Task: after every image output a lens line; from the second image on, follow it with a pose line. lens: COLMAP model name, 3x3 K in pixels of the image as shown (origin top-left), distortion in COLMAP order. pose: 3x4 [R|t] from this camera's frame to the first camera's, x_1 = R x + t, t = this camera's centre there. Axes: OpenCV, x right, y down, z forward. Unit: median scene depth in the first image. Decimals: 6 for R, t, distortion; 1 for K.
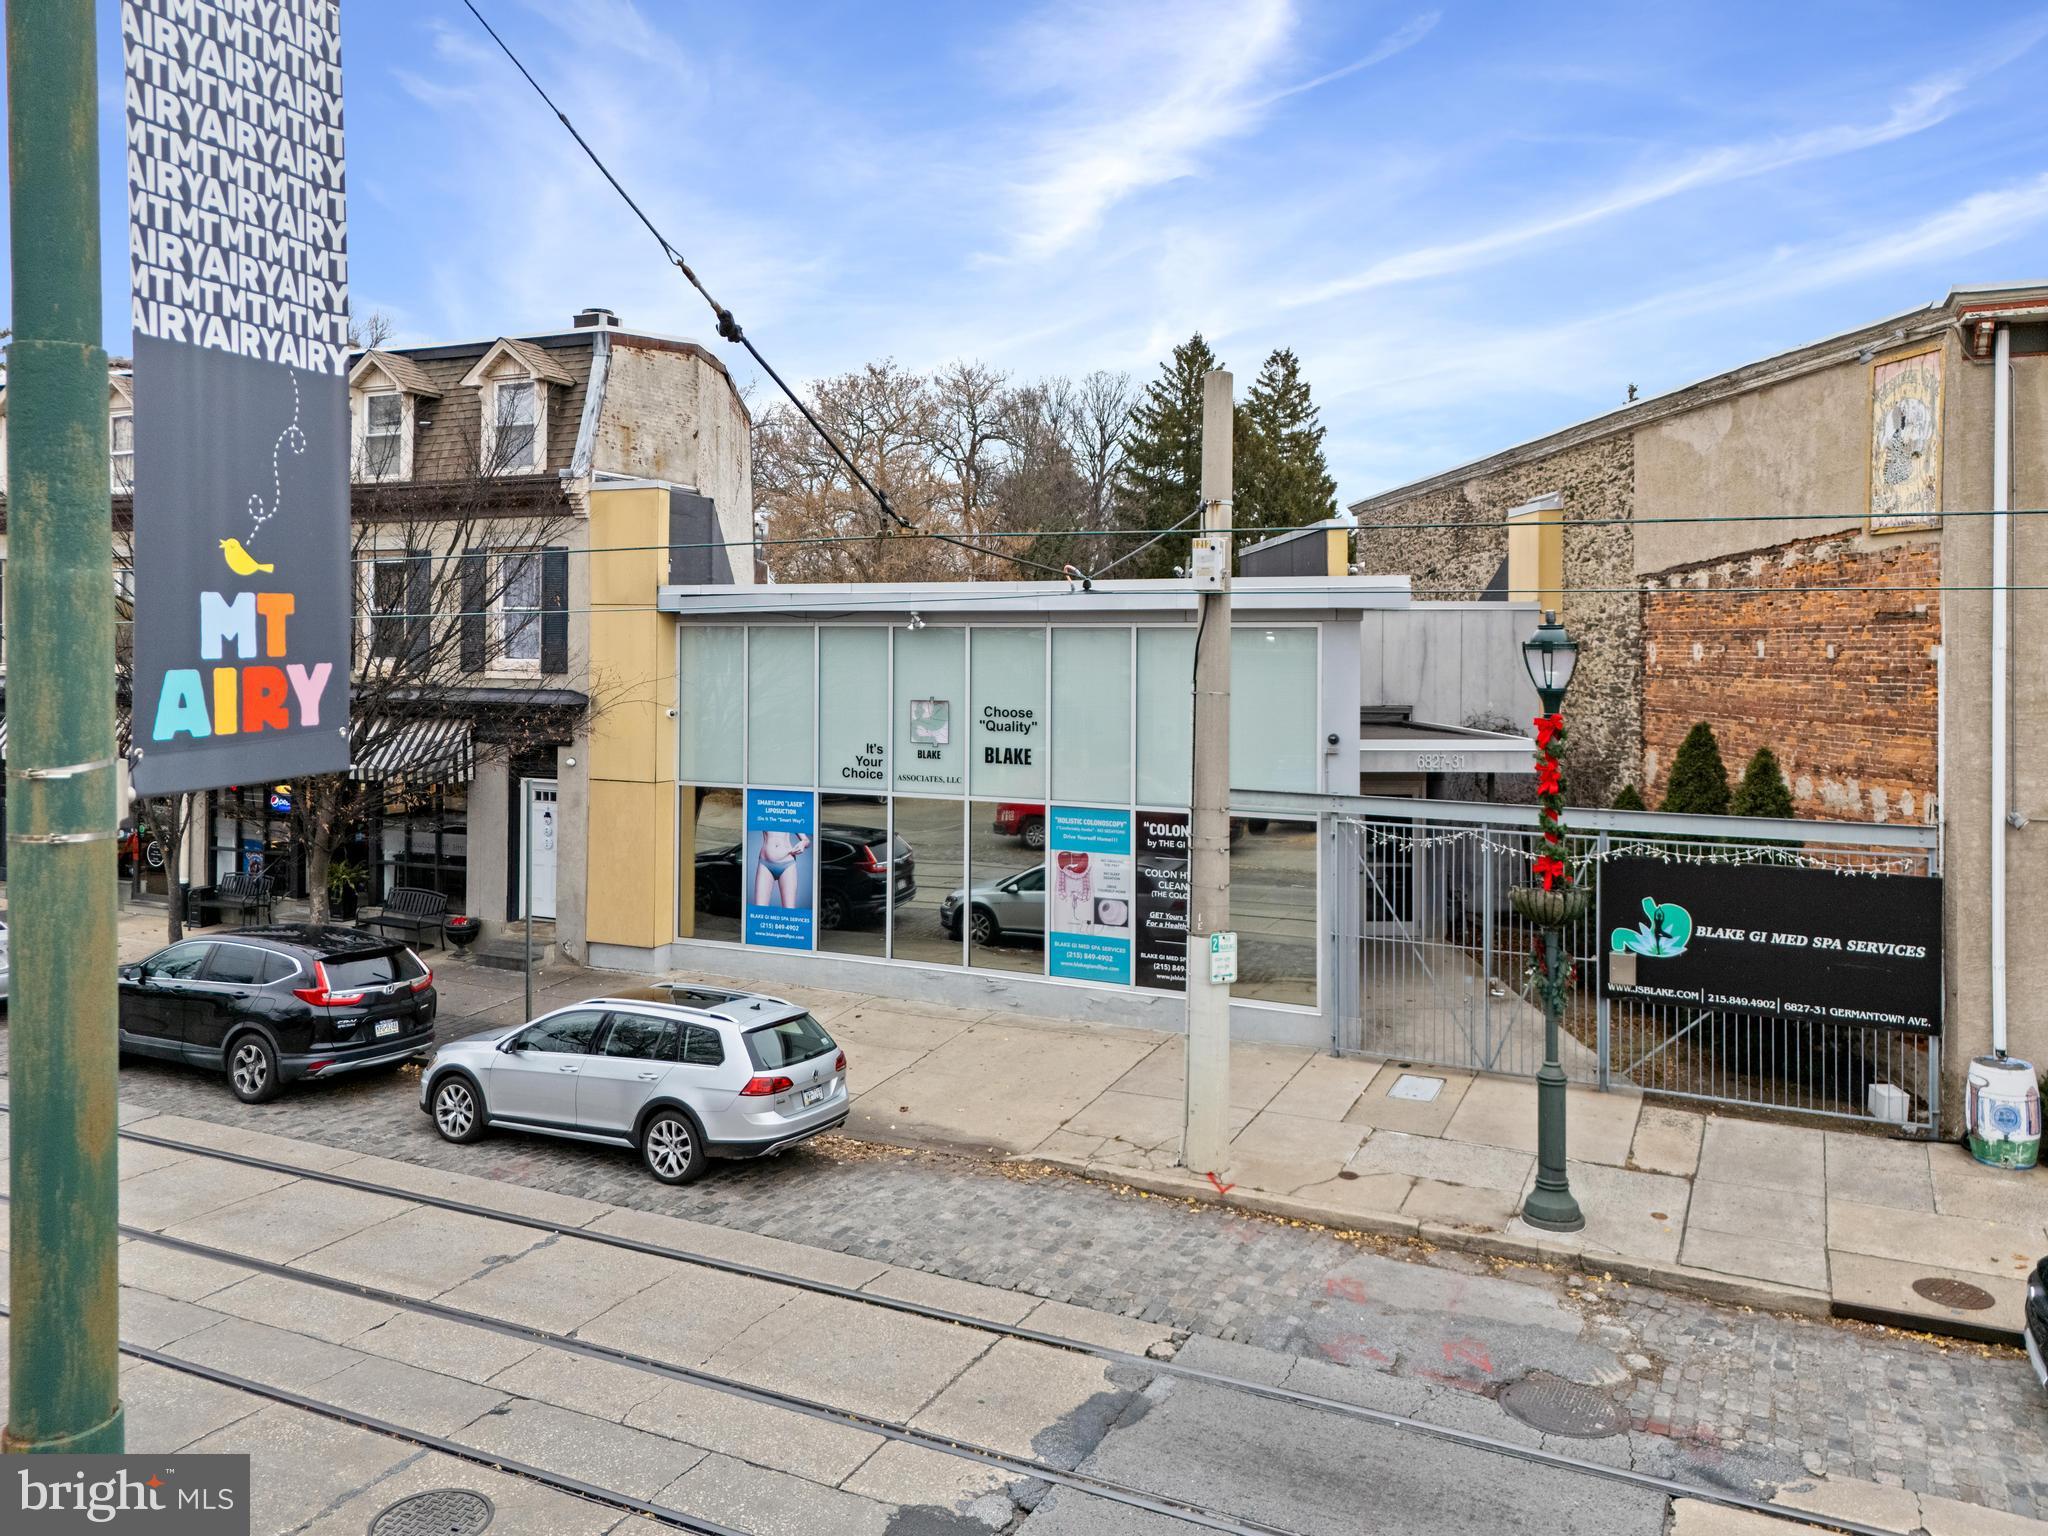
lens RADIAL K [[1538.5, 0, 1025.4], [0, 1538.5, 645.9], [0, 0, 1]] dist [0.064778, -0.050904]
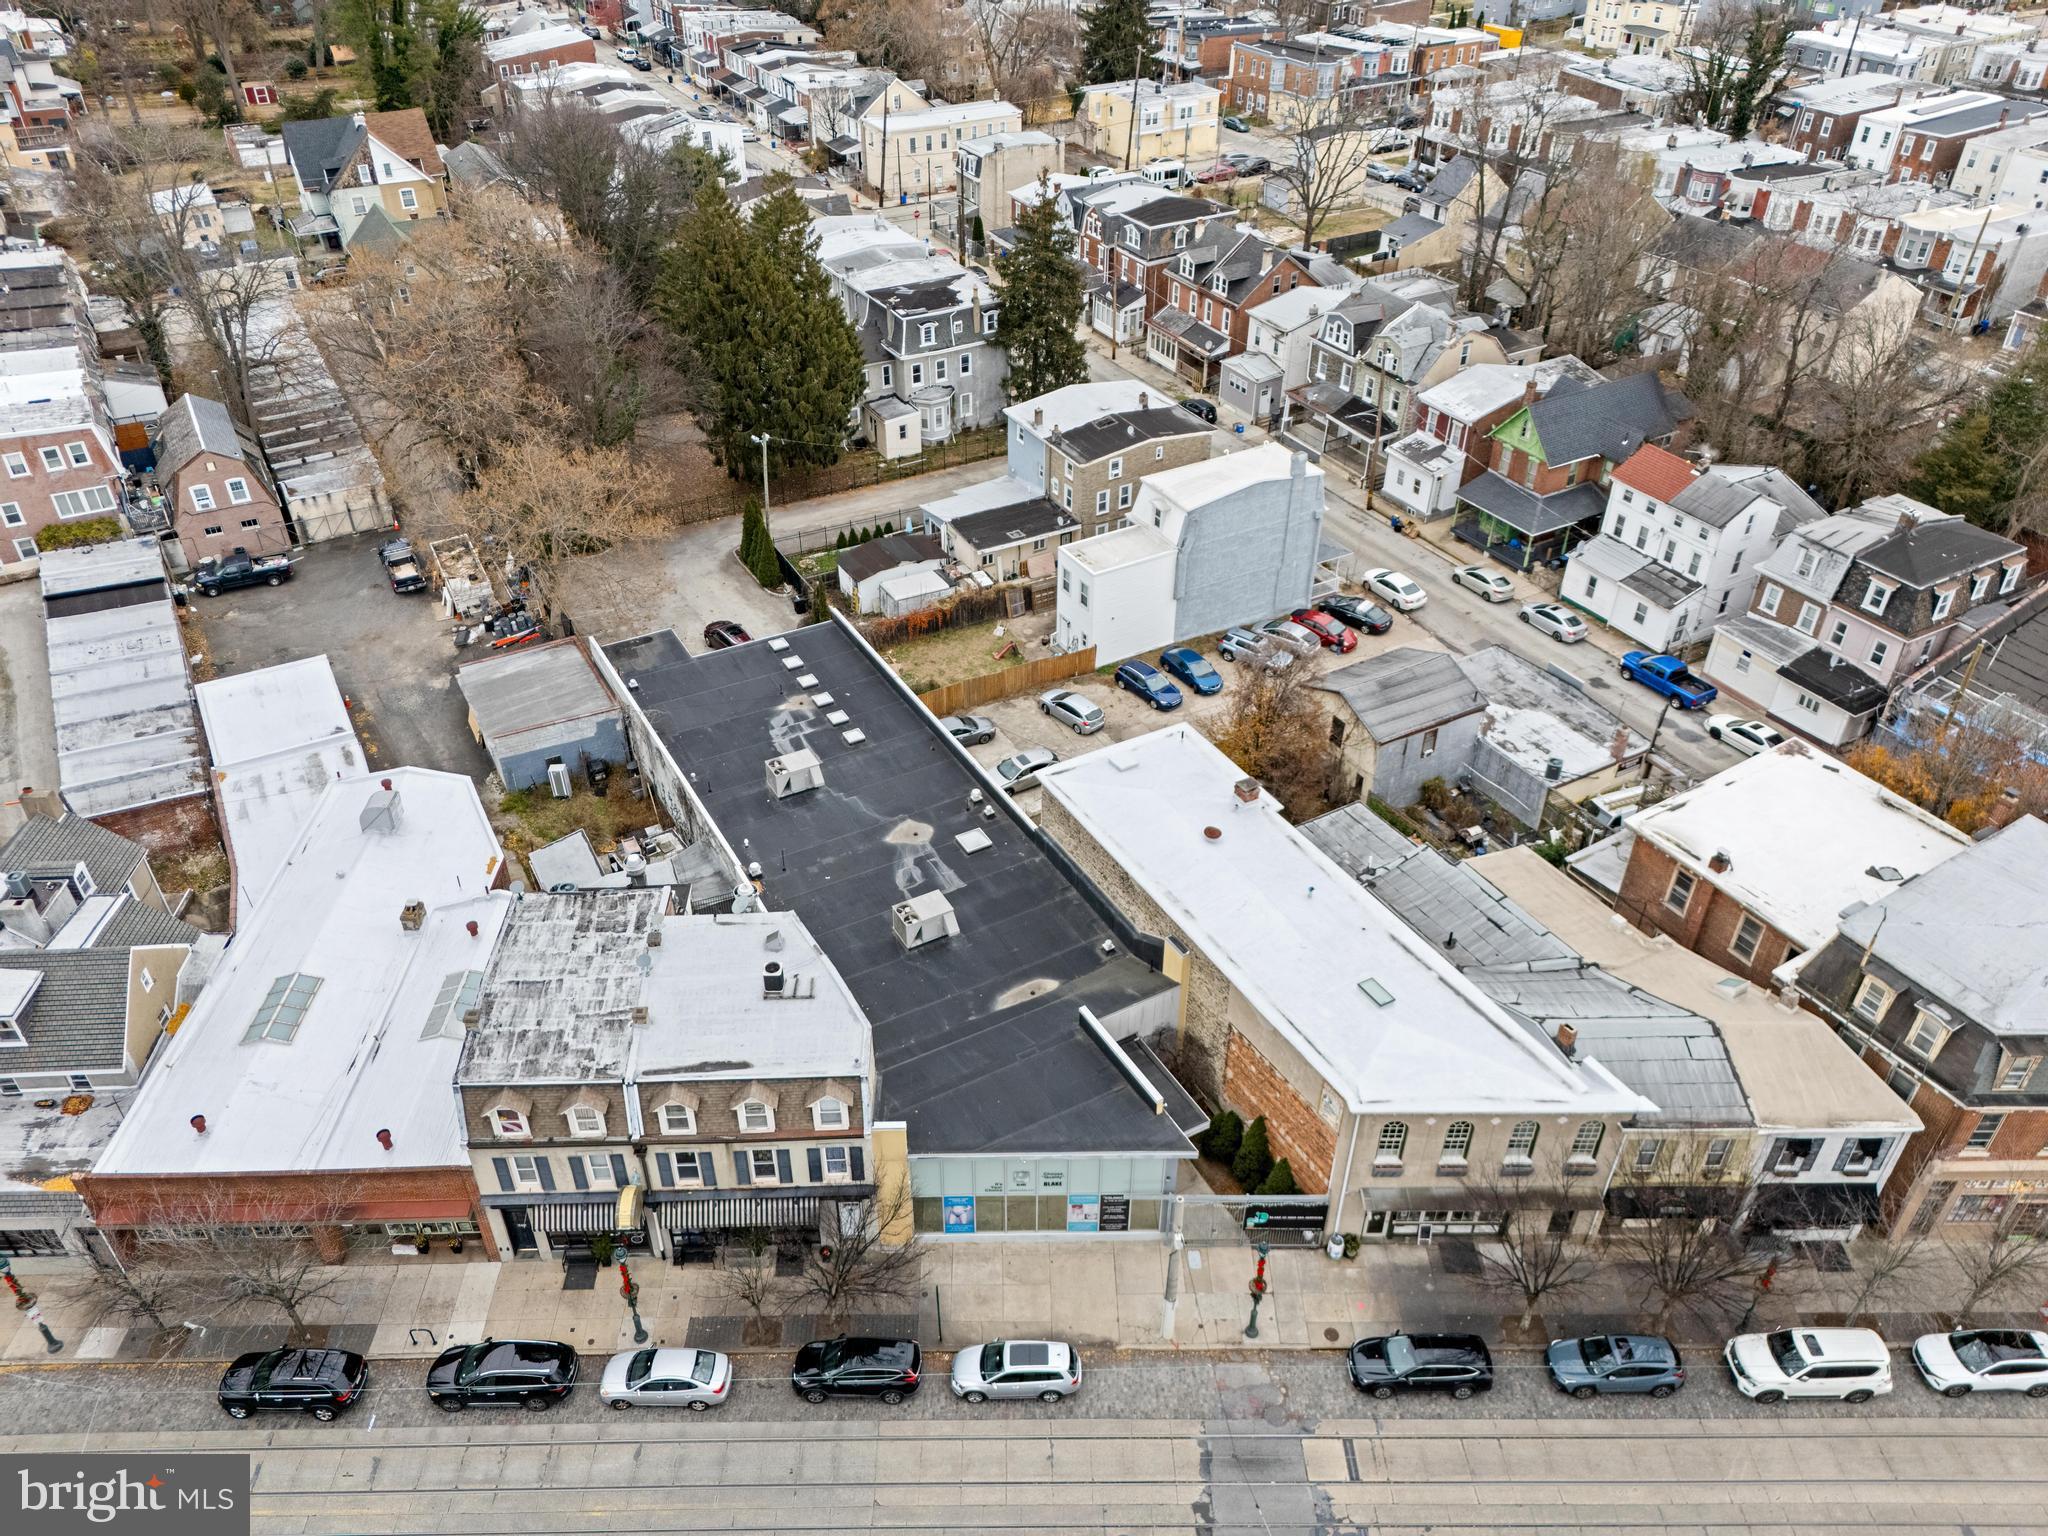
lens RADIAL K [[1484.6, 0, 1024.0], [0, 1484.6, 768.0], [0, 0, 1]] dist [0.062275, -0.043141]
pose [[0.894187, -0.264409, 0.361271, -0.801735], [-0.001934, 0.804672, 0.593716, -2.056337], [-0.447689, -0.531592, 0.719016, -0.525292]]
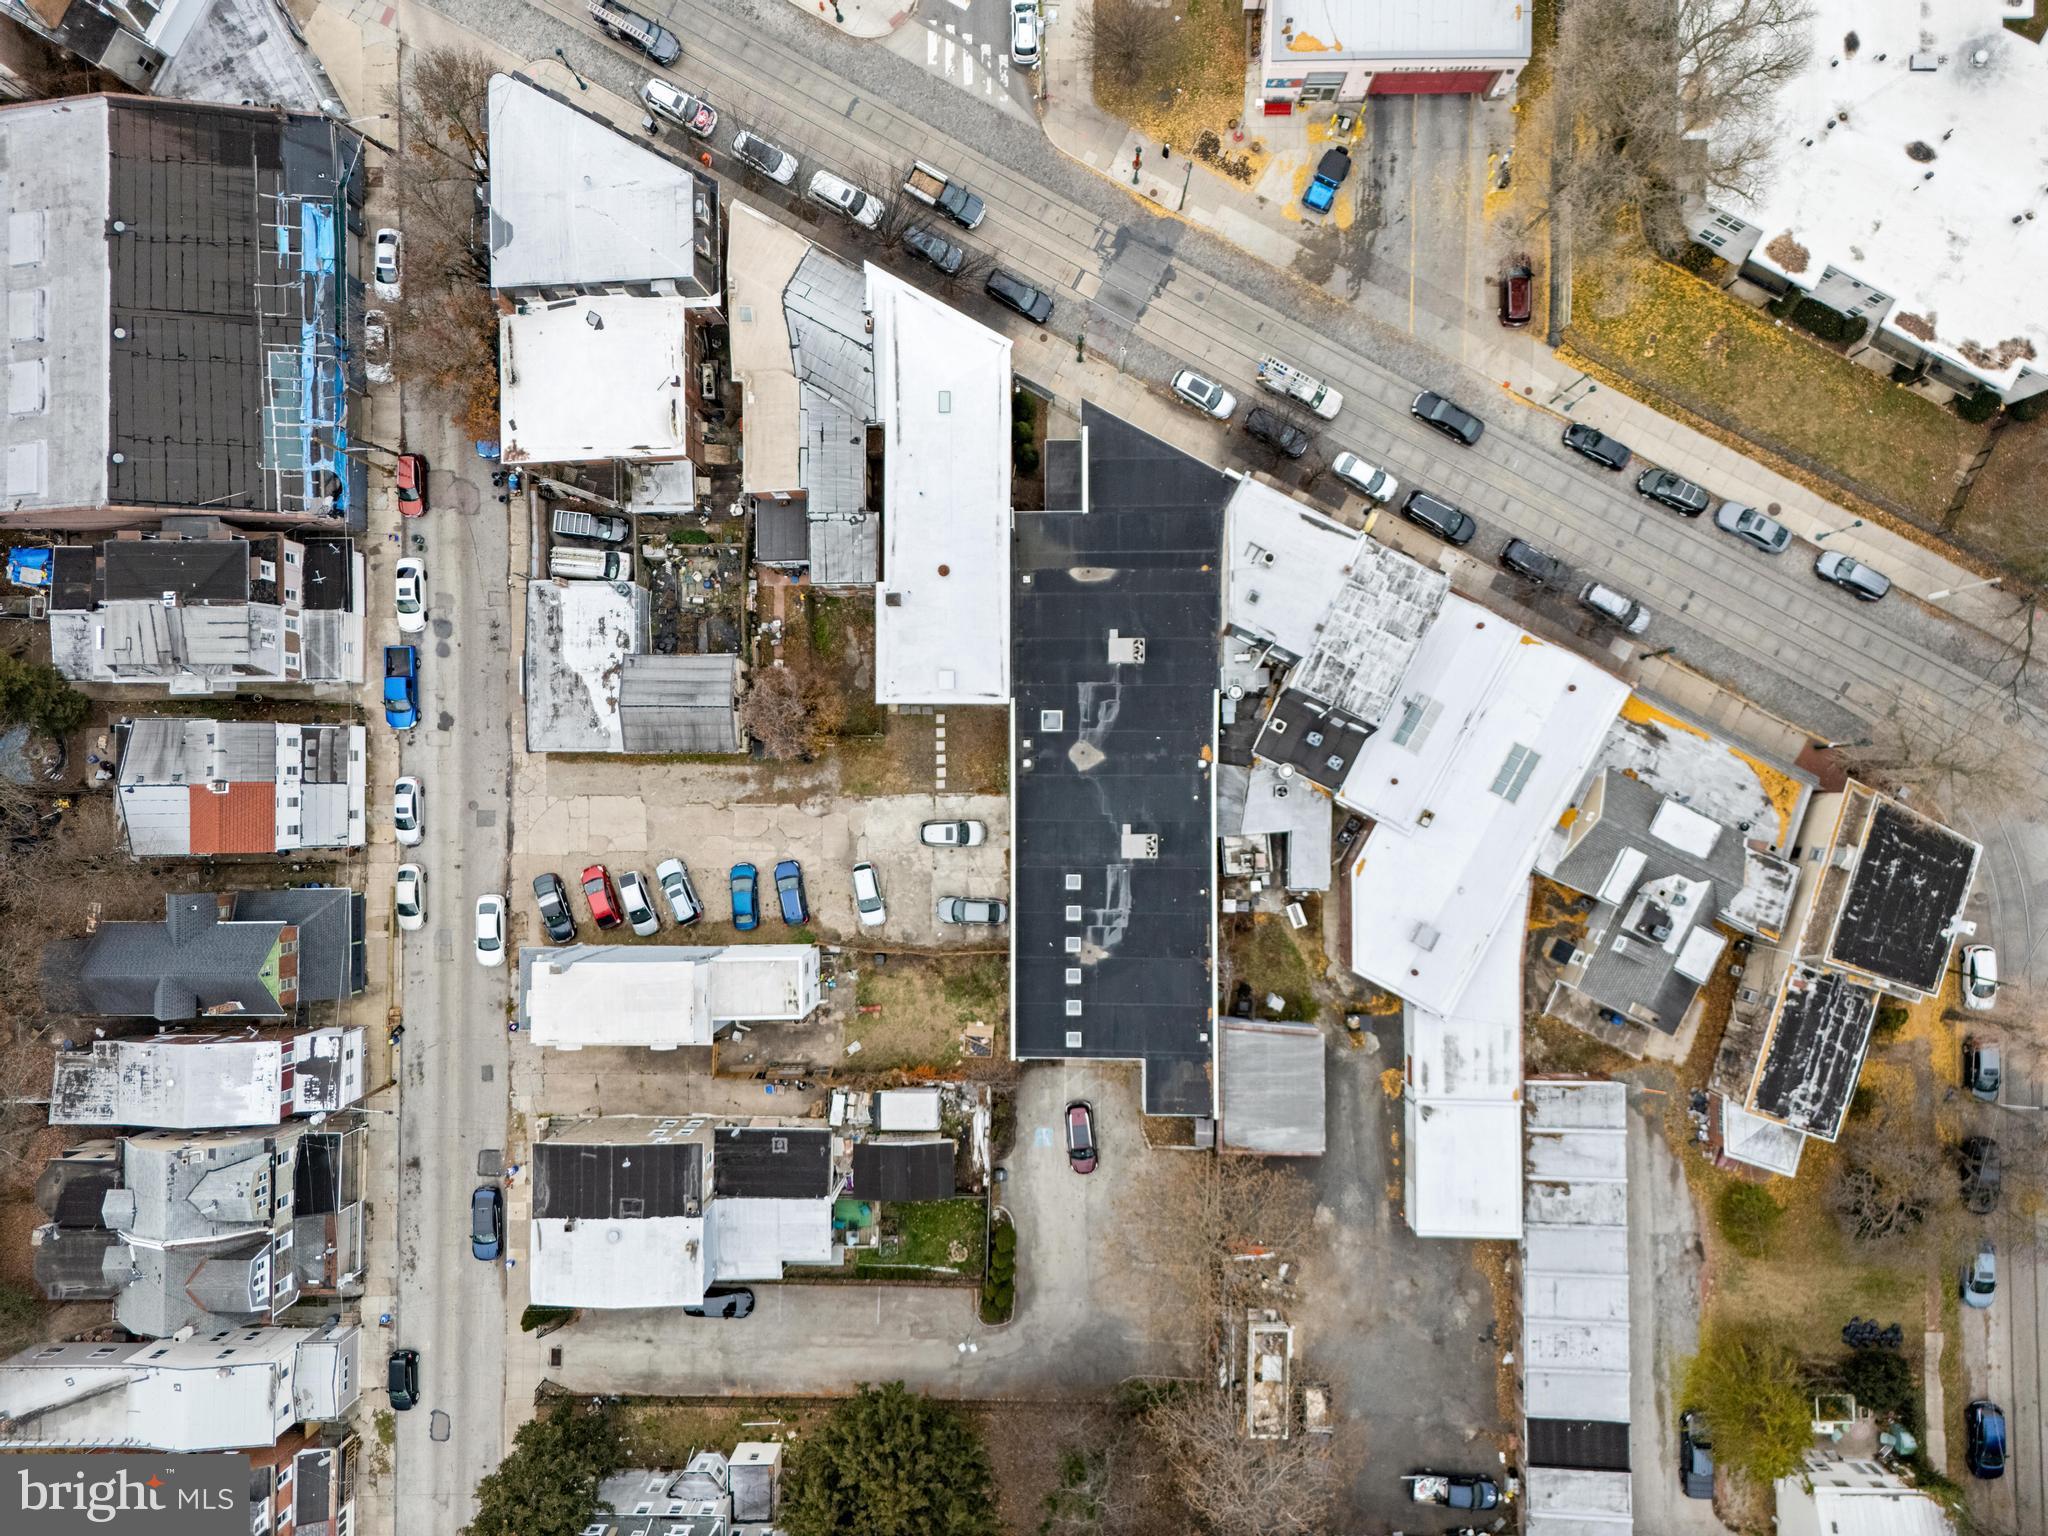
lens RADIAL K [[1484.6, 0, 1024.0], [0, 1484.6, 768.0], [0, 0, 1]] dist [0.062275, -0.043141]
pose [[-0.997882, -0.051877, 0.039246, 0.140377], [0.038212, 0.020773, 0.999054, -4.520668], [-0.052643, 0.998437, -0.018747, 2.025684]]
